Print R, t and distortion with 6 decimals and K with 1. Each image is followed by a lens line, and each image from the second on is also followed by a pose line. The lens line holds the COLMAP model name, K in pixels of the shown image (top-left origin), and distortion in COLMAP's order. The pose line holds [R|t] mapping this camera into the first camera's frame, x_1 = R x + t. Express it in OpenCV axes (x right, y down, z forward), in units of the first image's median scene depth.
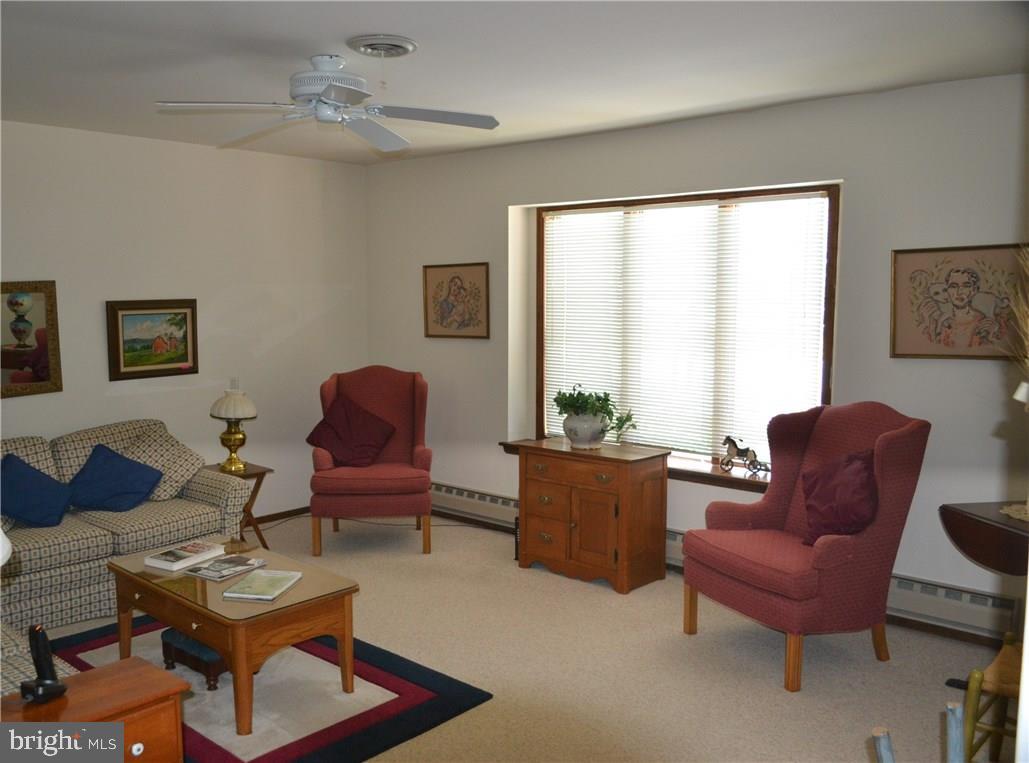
lens RADIAL K [[826.7, 0, 509.9], [0, 826.7, 373.9], [0, 0, 1]] dist [0.000464, -0.000171]
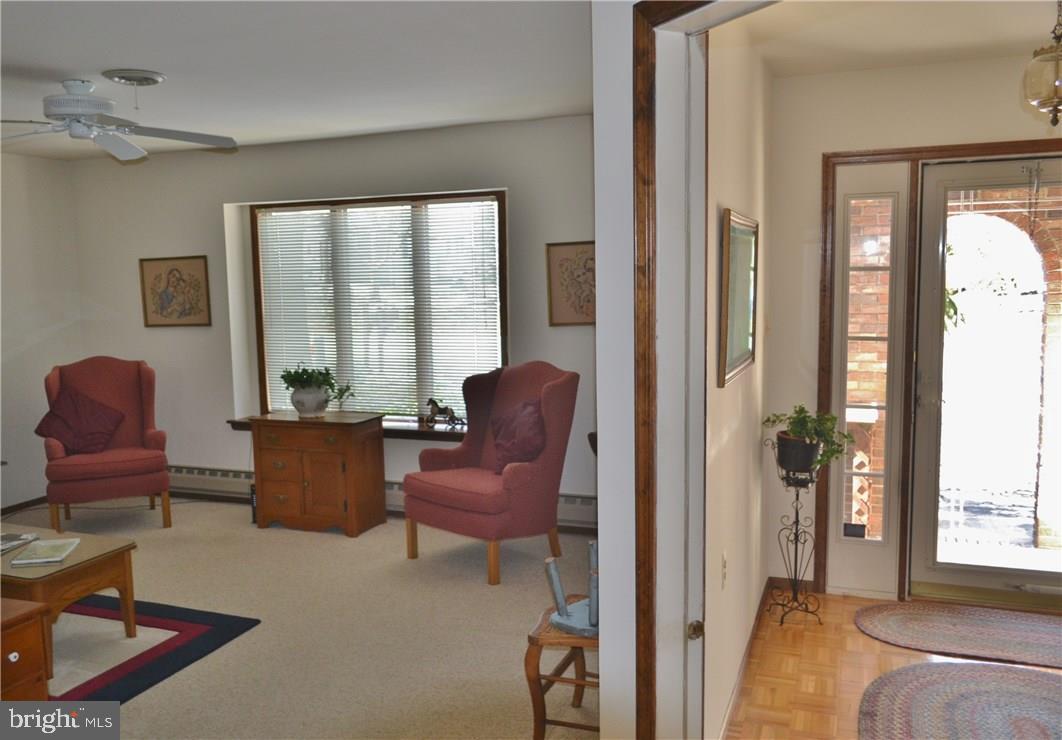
lens RADIAL K [[866.4, 0, 530.4], [0, 866.4, 372.5], [0, 0, 1]] dist [-0.011480, 0.002203]
pose [[0.920381, -0.063496, 0.385833, -0.091948], [0.057846, 0.997980, 0.026248, 0.014362], [-0.386721, -0.001839, 0.922195, -0.231825]]
